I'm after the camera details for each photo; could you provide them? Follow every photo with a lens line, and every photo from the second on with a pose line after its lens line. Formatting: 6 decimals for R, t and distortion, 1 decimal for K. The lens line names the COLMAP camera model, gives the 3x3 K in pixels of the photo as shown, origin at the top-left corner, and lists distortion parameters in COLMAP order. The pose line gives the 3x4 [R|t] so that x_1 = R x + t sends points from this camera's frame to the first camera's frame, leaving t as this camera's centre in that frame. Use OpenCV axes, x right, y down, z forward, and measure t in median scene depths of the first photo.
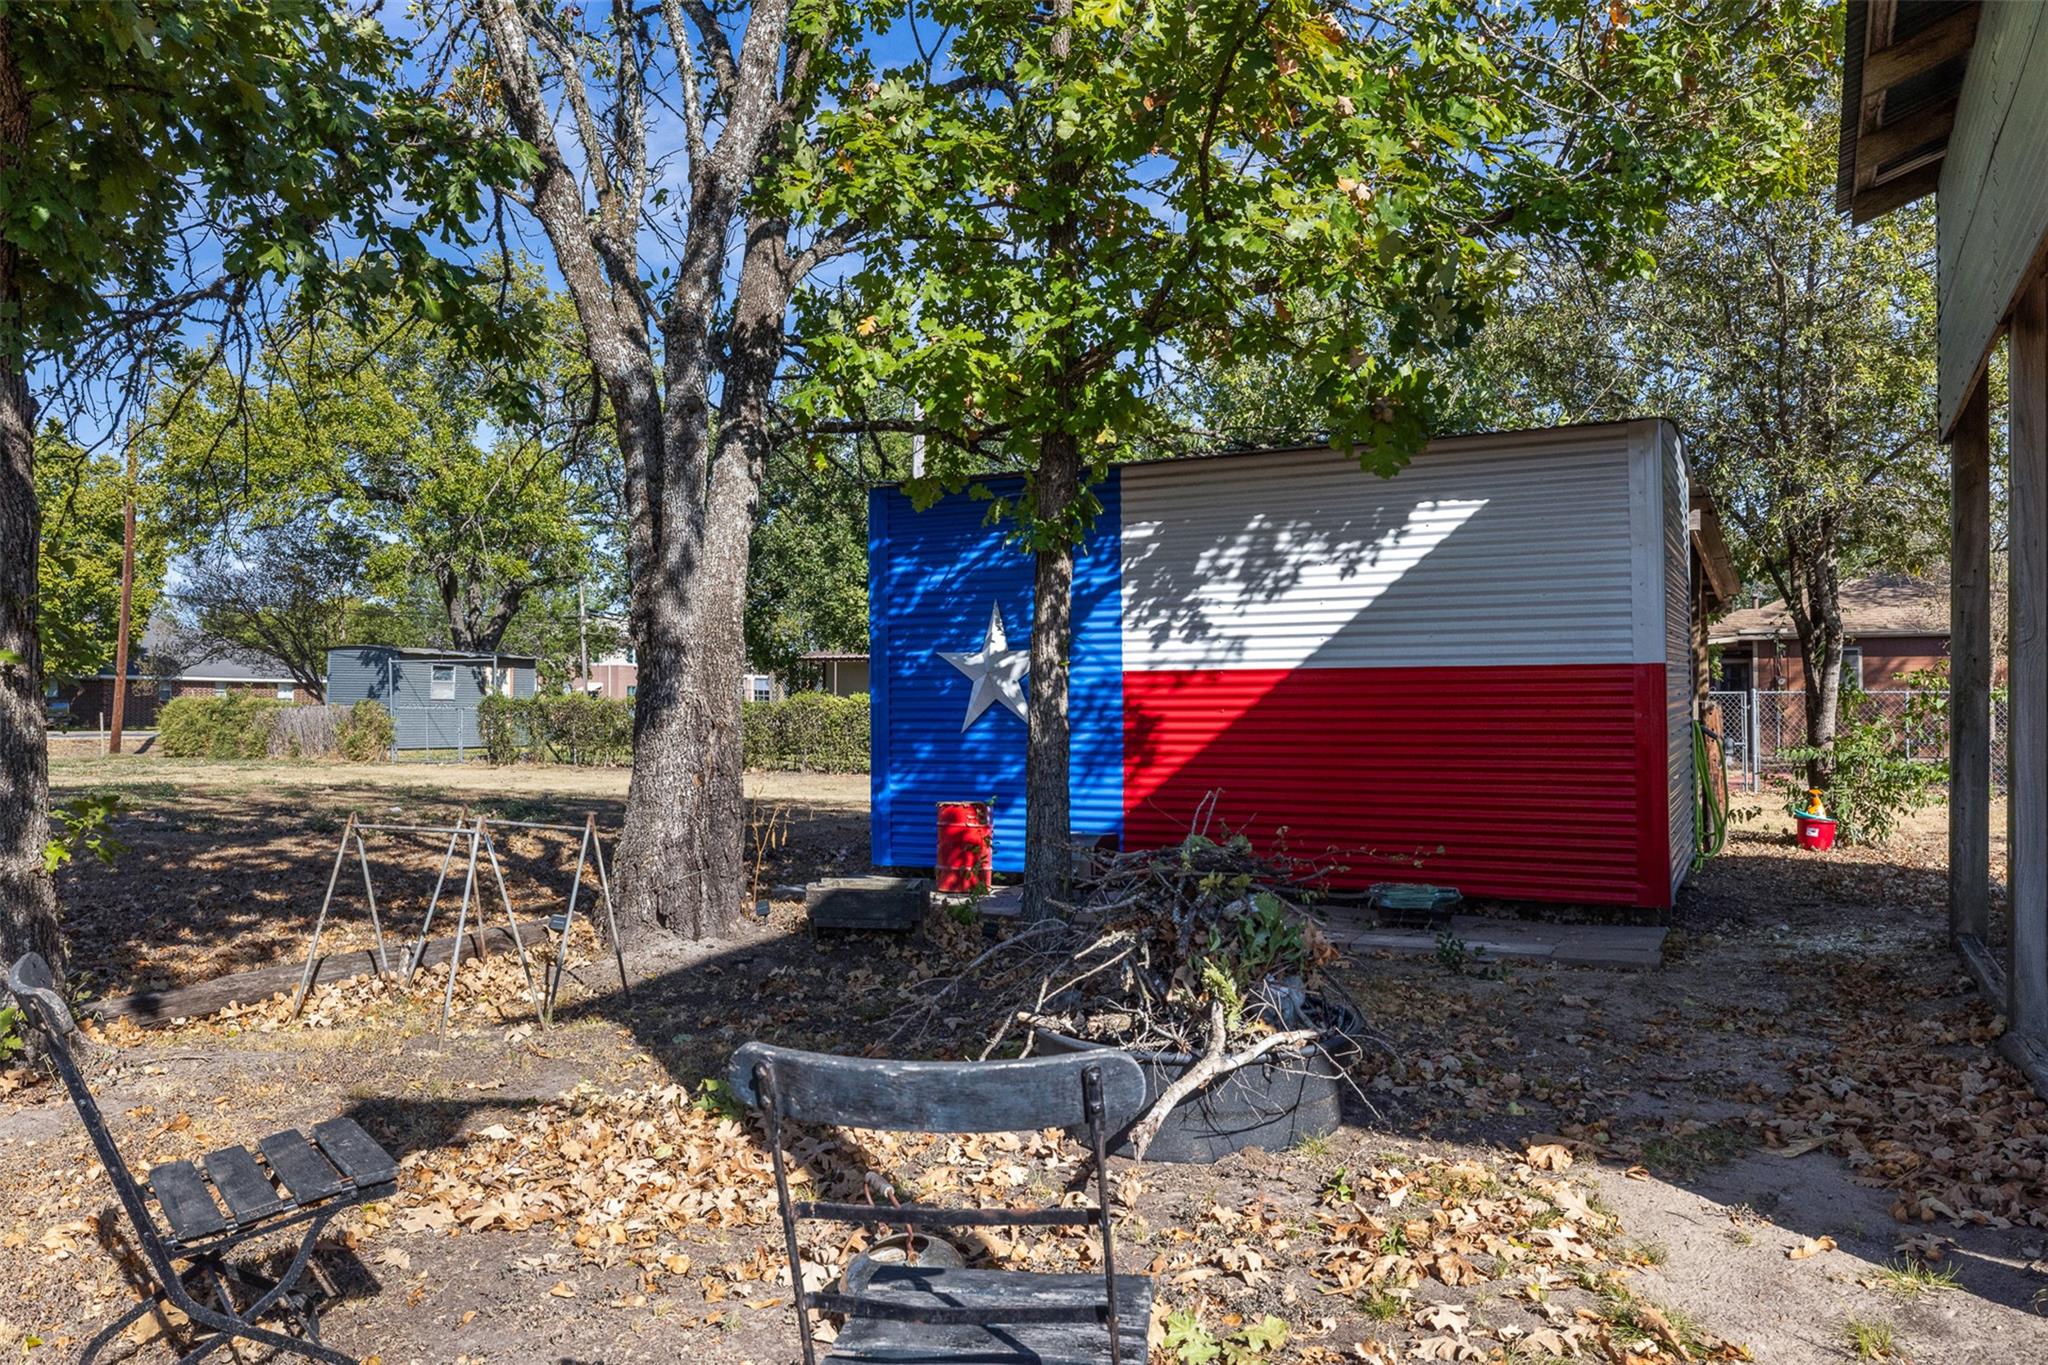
lens RADIAL K [[1459.8, 0, 1024.0], [0, 1459.8, 682.5], [0, 0, 1]] dist [-0.000621, -0.000026]
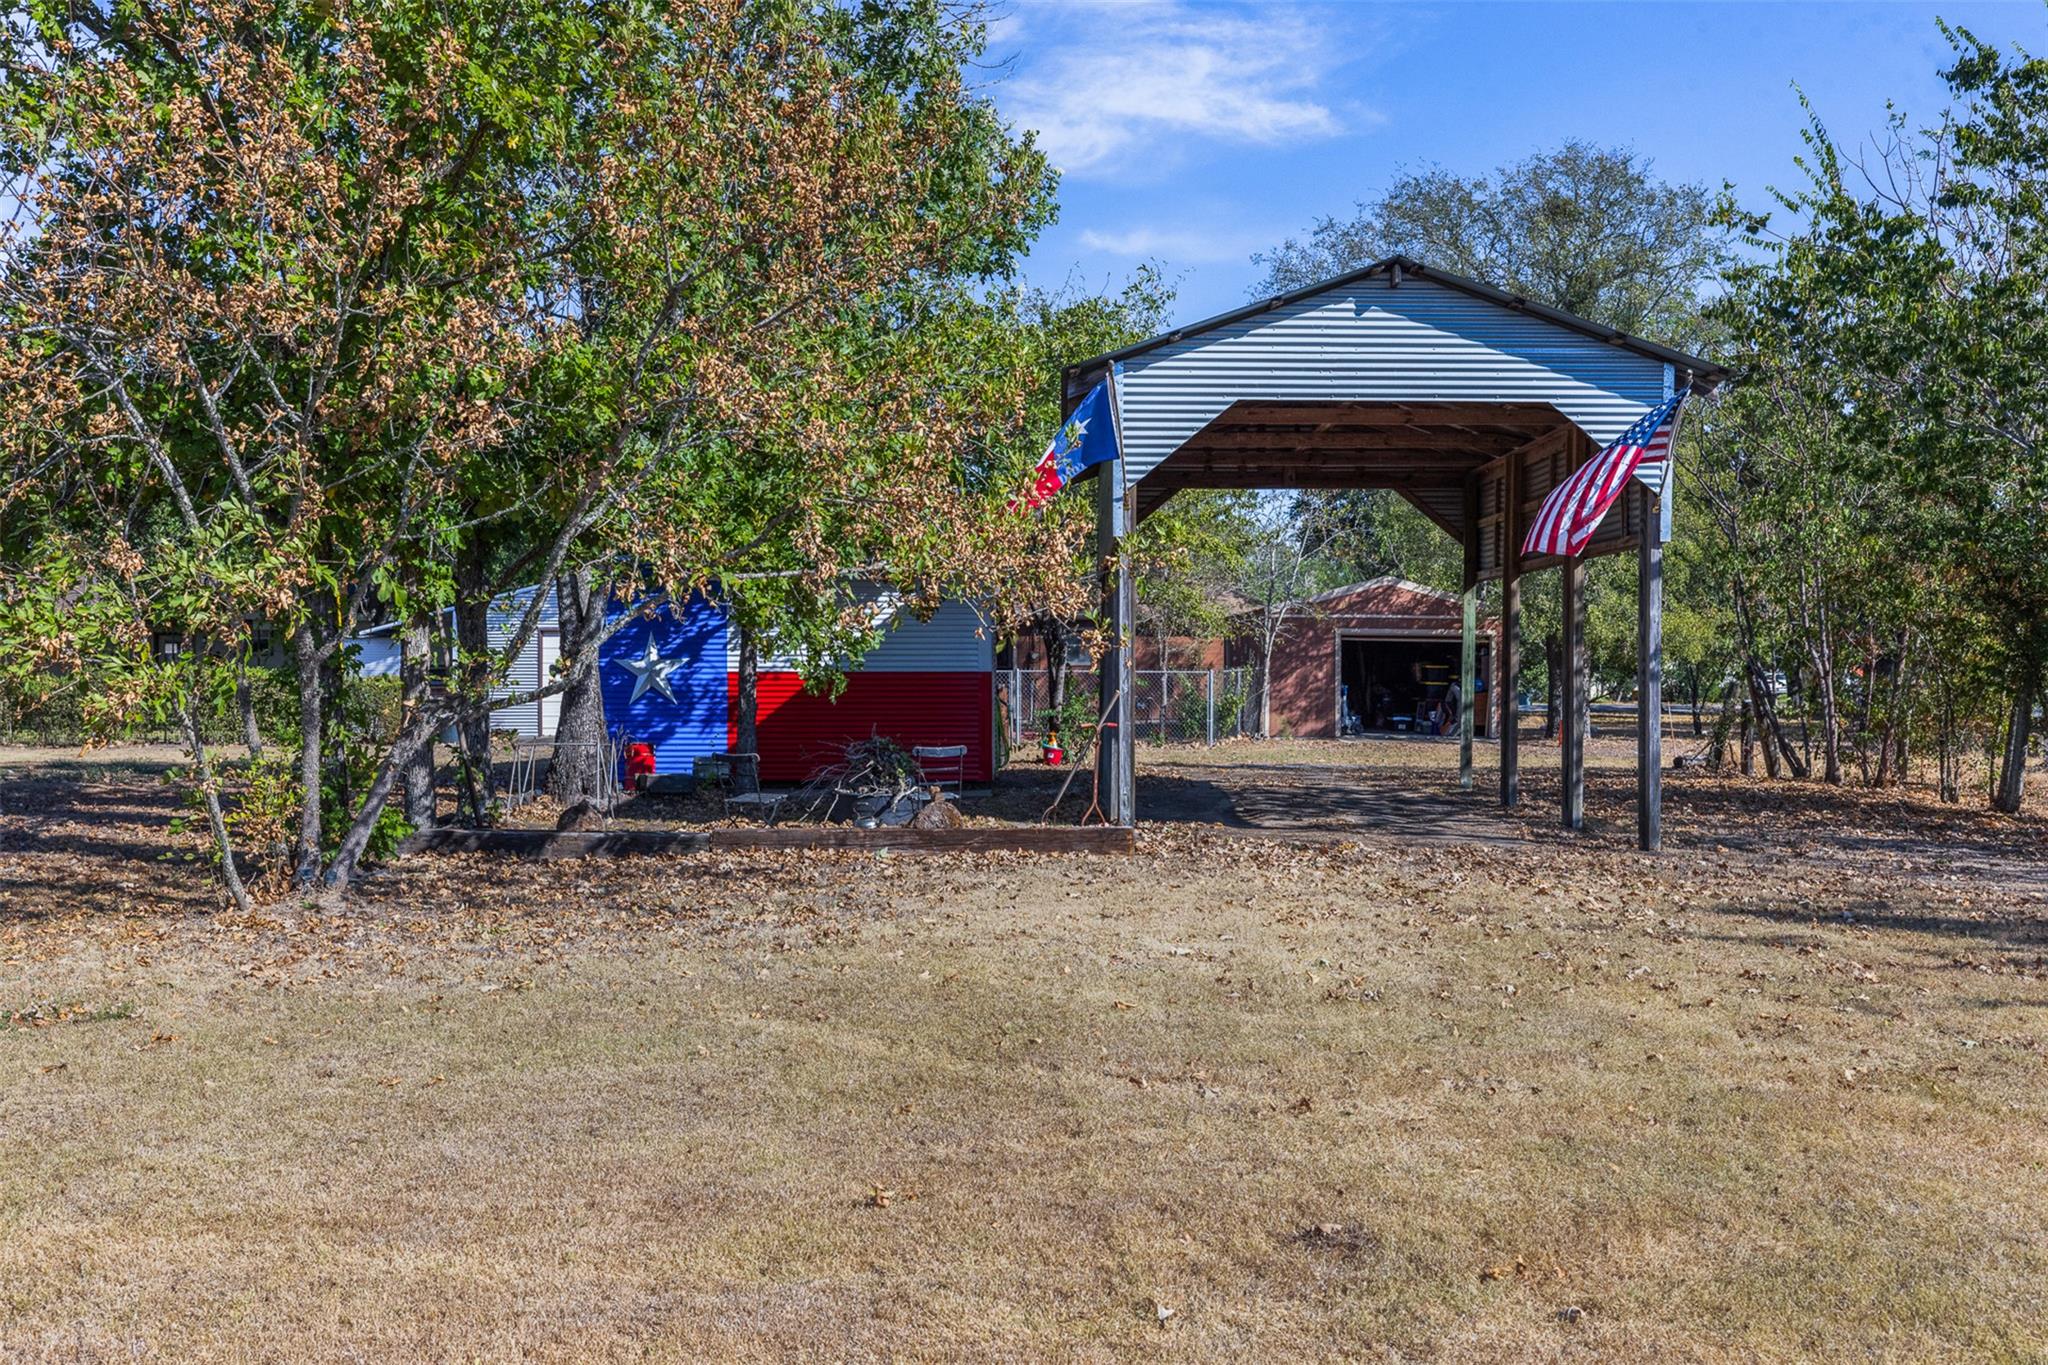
lens RADIAL K [[2065.3, 0, 1024.0], [0, 2065.3, 682.5], [0, 0, 1]] dist [-0.000882, -0.000243]
pose [[0.886230, 0.000460, 0.463244, -0.716095], [-0.019060, 0.999189, 0.035473, -0.083940], [-0.462852, -0.040267, 0.885520, -1.324056]]
